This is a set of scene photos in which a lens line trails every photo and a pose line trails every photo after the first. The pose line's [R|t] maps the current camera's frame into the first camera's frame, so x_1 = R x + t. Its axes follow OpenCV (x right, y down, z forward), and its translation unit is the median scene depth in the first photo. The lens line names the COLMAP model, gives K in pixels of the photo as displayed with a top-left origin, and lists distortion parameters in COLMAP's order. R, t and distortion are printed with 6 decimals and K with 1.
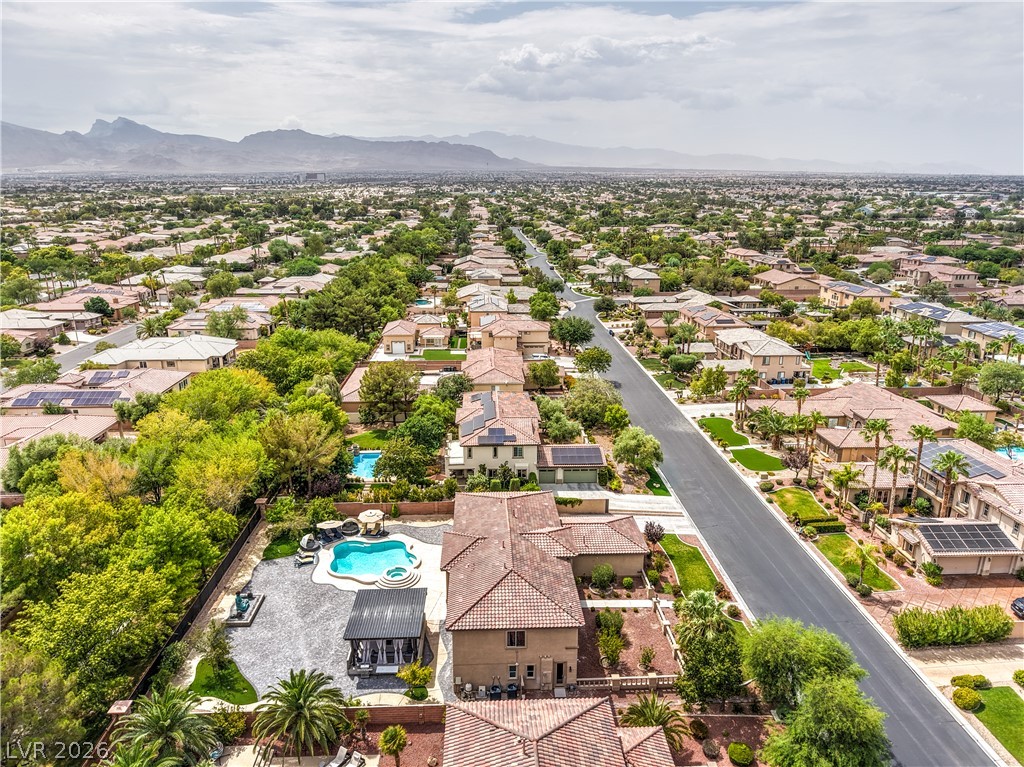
lens RADIAL K [[681.4, 0, 509.9], [0, 681.4, 384.0], [0, 0, 1]] dist [0.055702, -0.061646]
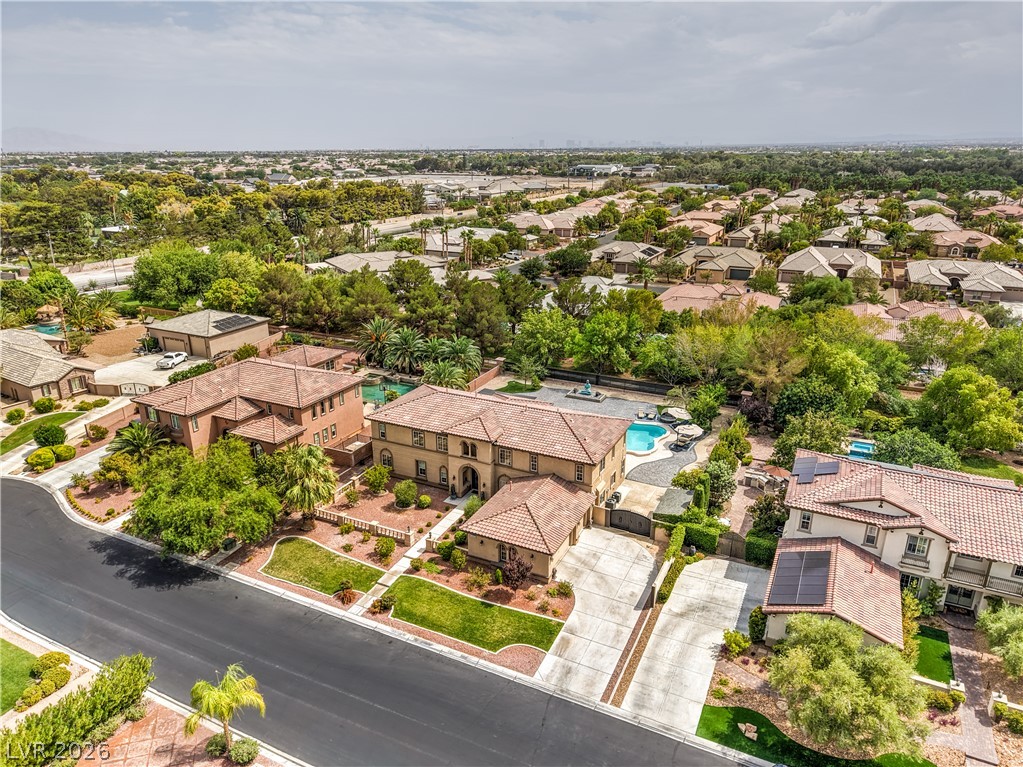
lens RADIAL K [[680.7, 0, 509.4], [0, 680.7, 384.0], [0, 0, 1]] dist [0.055702, -0.061646]
pose [[-0.484327, 0.286435, -0.826670, 0.609567], [-0.240166, 0.865060, 0.440444, -0.195095], [0.841277, 0.411857, -0.350180, 1.004413]]
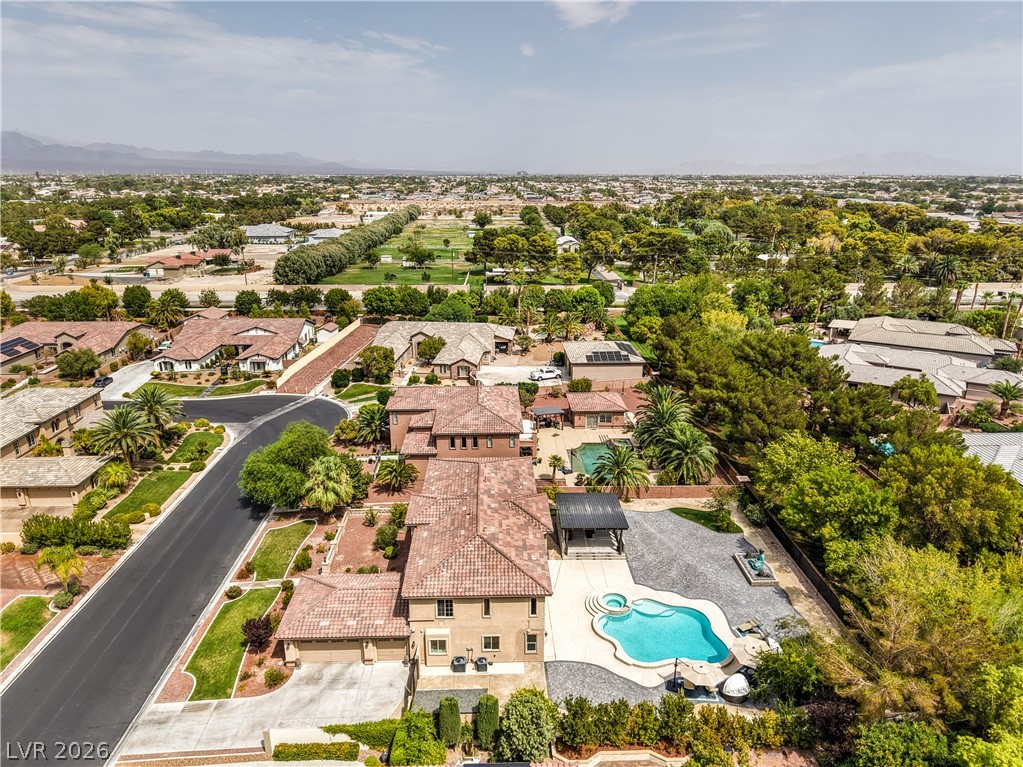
lens RADIAL K [[680.7, 0, 509.4], [0, 680.7, 384.0], [0, 0, 1]] dist [0.055702, -0.061646]
pose [[-0.999937, -0.002817, 0.010835, -0.039241], [0.003614, 0.834748, 0.550620, -0.313240], [-0.010596, 0.550625, -0.834685, 1.248789]]
